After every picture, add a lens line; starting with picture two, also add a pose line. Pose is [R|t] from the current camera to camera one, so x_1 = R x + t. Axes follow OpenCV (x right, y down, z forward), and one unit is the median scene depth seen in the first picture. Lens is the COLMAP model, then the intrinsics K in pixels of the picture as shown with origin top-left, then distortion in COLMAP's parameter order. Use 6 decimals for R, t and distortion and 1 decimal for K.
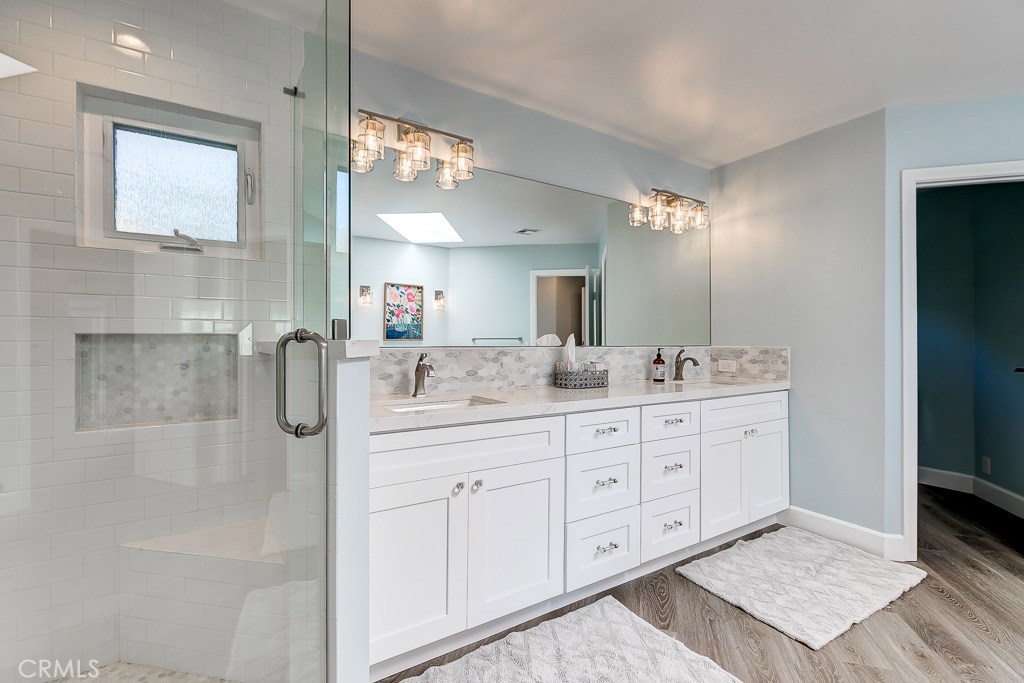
lens RADIAL K [[455.0, 0, 512.5], [0, 455.0, 339.9], [0, 0, 1]] dist [-0.001391, 0.000073]
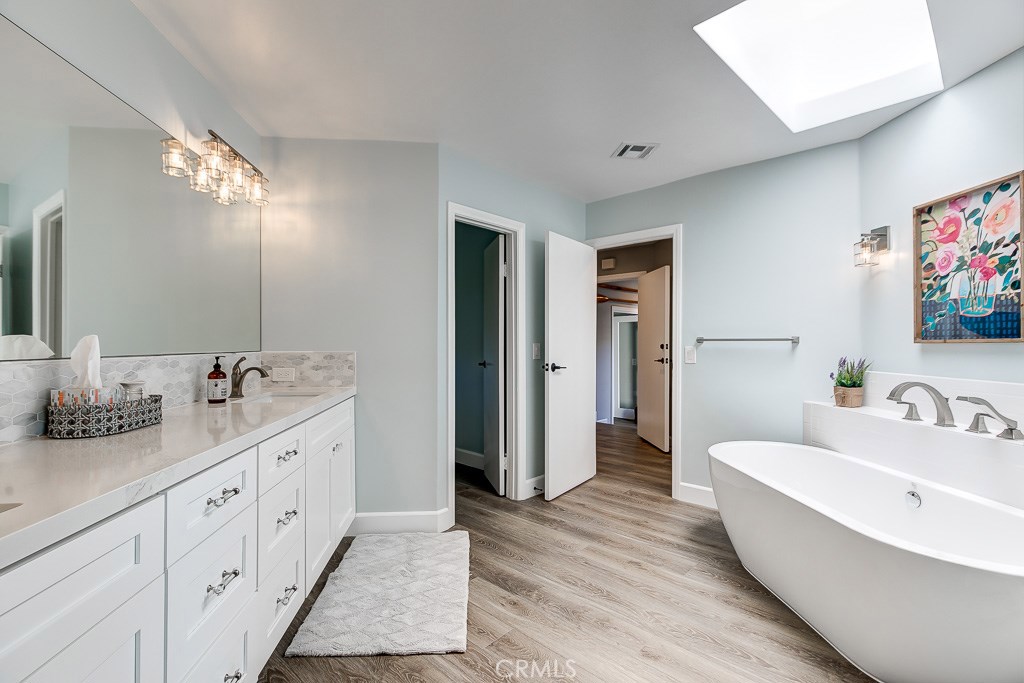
lens RADIAL K [[455.0, 0, 512.1], [0, 455.0, 342.5], [0, 0, 1]] dist [-0.001391, 0.000073]
pose [[0.446271, -0.001801, 0.894896, -0.114834], [-0.000976, 0.999996, 0.002499, -0.006089], [-0.894897, -0.001989, 0.446267, 0.269512]]
